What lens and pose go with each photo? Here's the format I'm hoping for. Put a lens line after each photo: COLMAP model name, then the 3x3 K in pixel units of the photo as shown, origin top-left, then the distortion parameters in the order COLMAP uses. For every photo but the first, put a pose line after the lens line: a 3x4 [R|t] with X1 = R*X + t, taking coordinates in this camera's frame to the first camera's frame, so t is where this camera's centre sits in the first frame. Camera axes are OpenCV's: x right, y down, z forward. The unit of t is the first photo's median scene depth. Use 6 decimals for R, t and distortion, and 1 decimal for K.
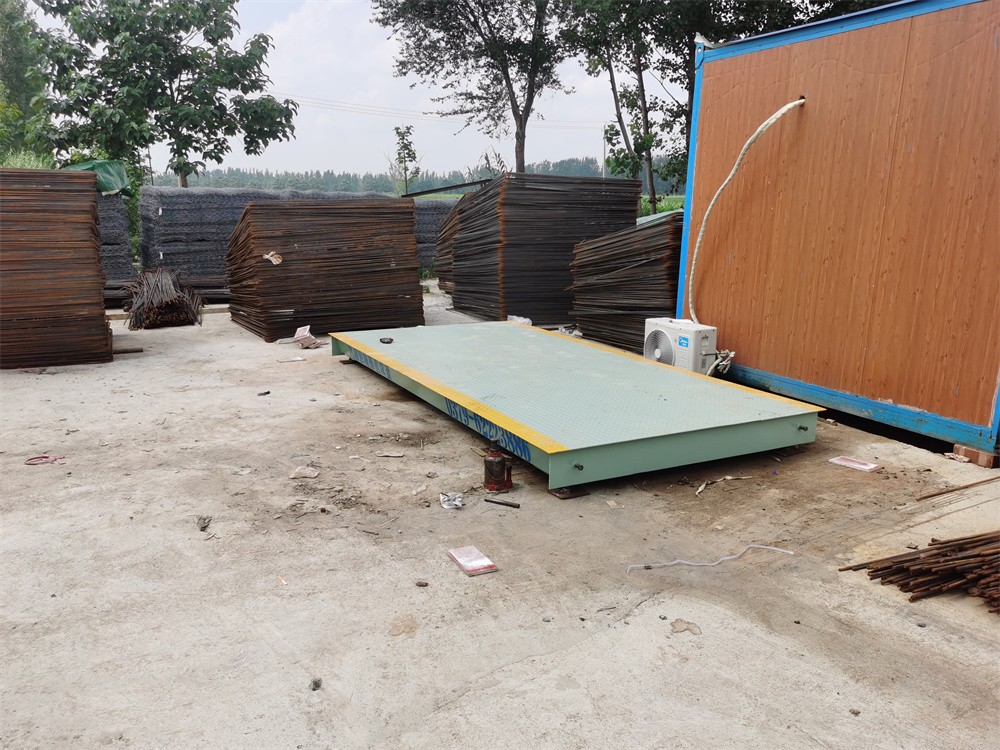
lens RADIAL K [[772.5, 0, 495.3], [0, 772.5, 377.5], [0, 0, 1]] dist [0.055251, -0.055870]
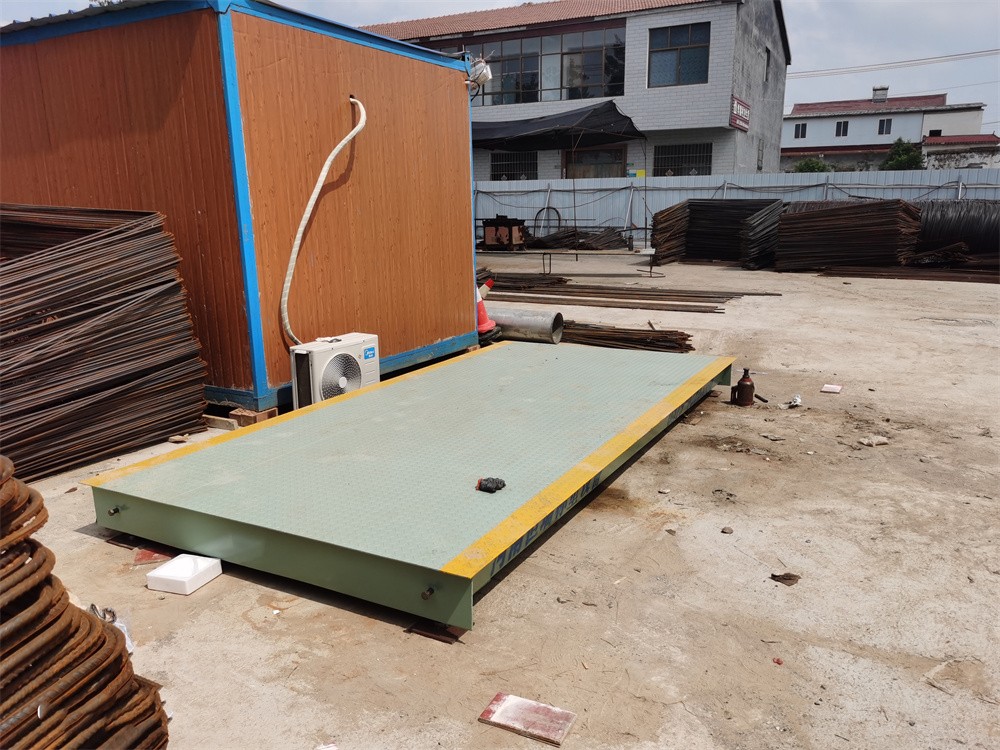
lens RADIAL K [[772.5, 0, 495.3], [0, 772.5, 377.5], [0, 0, 1]] dist [0.055251, -0.055870]
pose [[-0.552531, -0.183328, 0.813081, -0.686660], [0.193070, 0.920827, 0.338823, -0.357031], [-0.810823, 0.344192, -0.473391, 1.597546]]
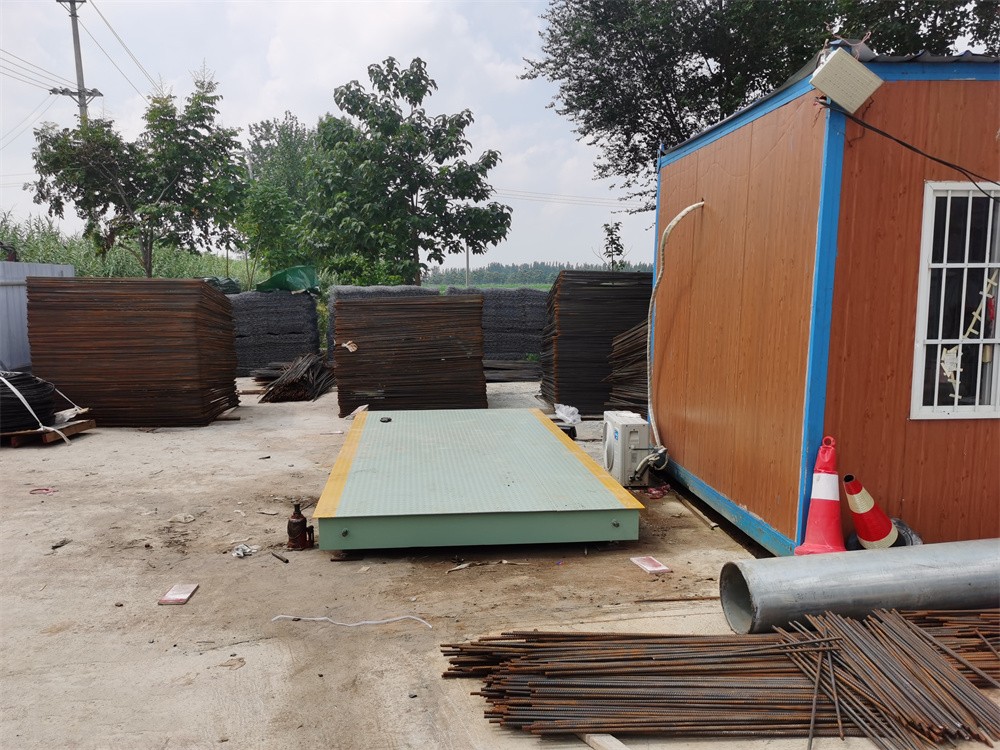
lens RADIAL K [[772.5, 0, 495.3], [0, 772.5, 377.5], [0, 0, 1]] dist [0.055251, -0.055870]
pose [[0.930369, 0.030402, -0.365363, 0.563617], [-0.070782, 0.992702, -0.097640, -0.012892], [0.359728, 0.116702, 0.925730, -0.004338]]
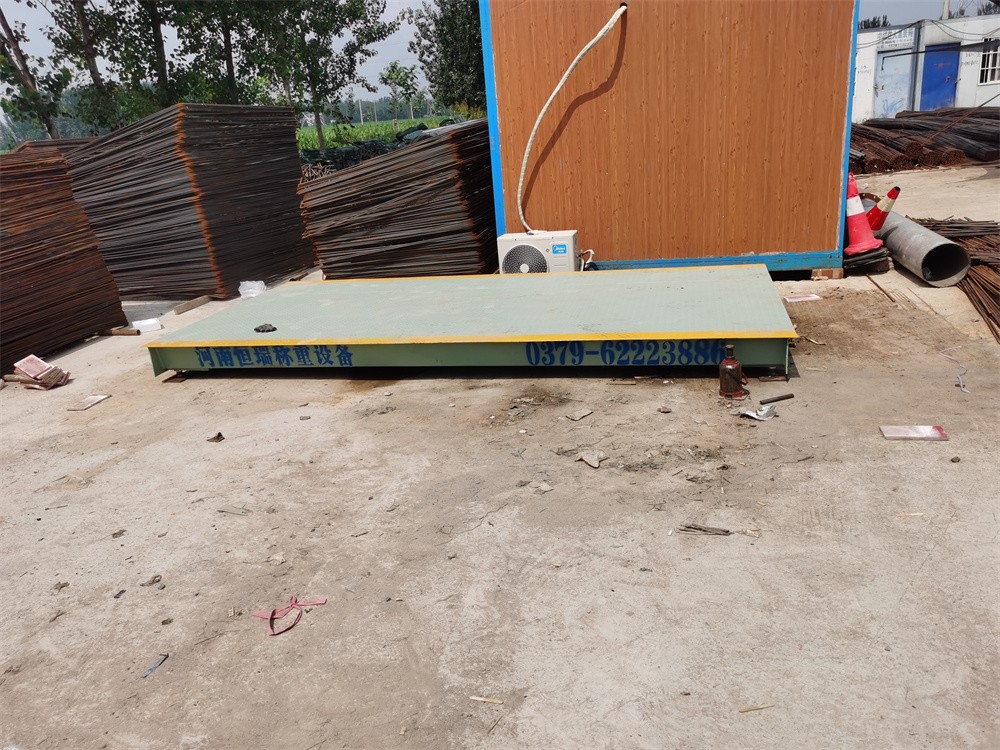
lens RADIAL K [[772.5, 0, 495.3], [0, 772.5, 377.5], [0, 0, 1]] dist [0.055251, -0.055870]
pose [[0.656958, -0.299232, 0.692001, -0.703597], [0.253548, 0.952090, 0.170990, -0.098911], [-0.710013, 0.063122, 0.701353, 0.423320]]
